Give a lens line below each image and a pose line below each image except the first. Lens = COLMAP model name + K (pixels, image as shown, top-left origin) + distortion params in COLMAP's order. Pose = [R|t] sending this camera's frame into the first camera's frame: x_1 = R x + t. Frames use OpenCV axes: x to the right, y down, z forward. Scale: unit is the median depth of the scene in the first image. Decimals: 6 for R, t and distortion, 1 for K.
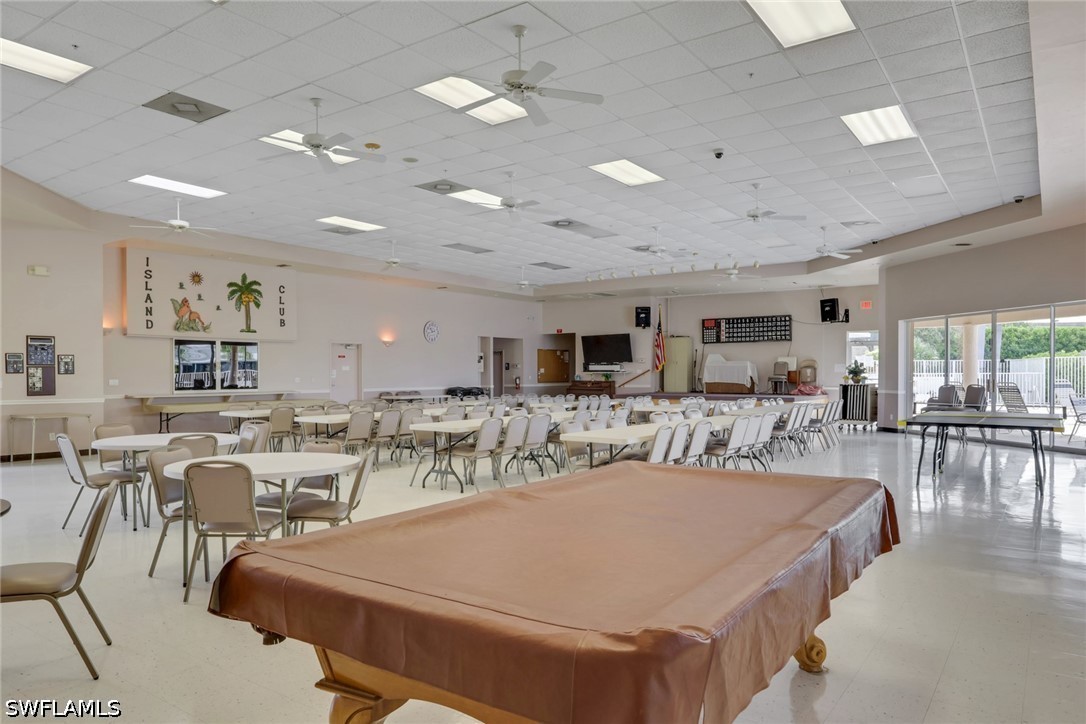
lens RADIAL K [[720.2, 0, 542.0], [0, 720.2, 380.3], [0, 0, 1]] dist [0.001232, 0.001188]
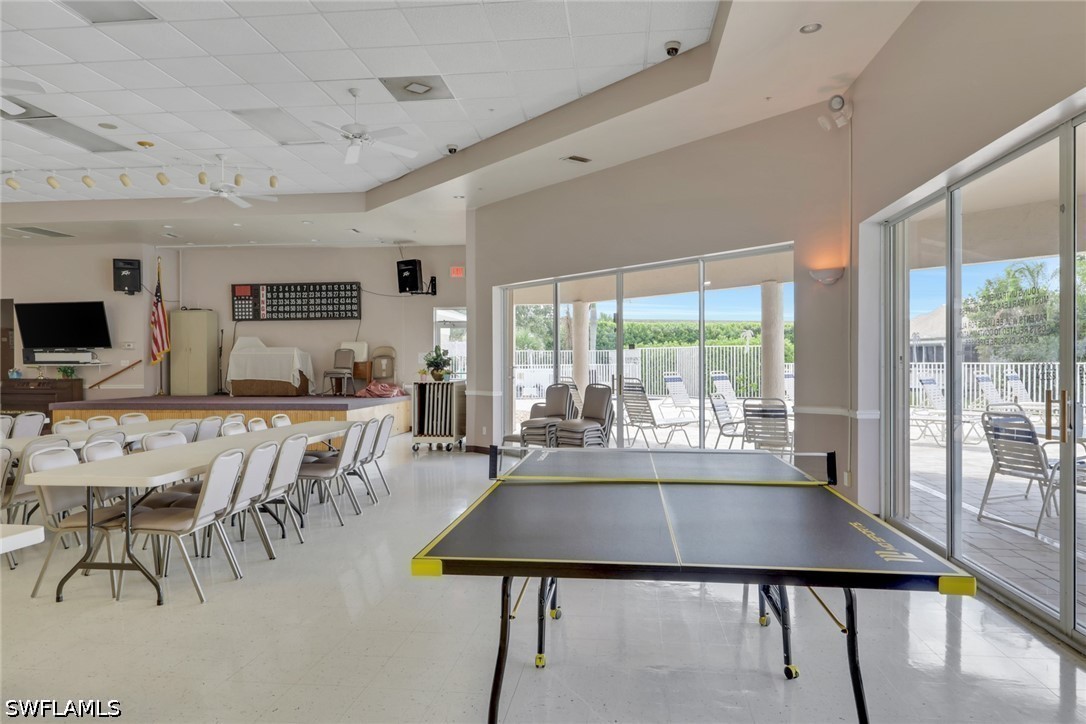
lens RADIAL K [[720.2, 0, 542.0], [0, 720.2, 380.3], [0, 0, 1]] dist [0.001232, 0.001188]
pose [[0.876469, -0.012457, 0.481297, 0.160300], [0.006857, 0.999887, 0.013392, -0.003490], [-0.481410, -0.008437, 0.876455, 0.295665]]
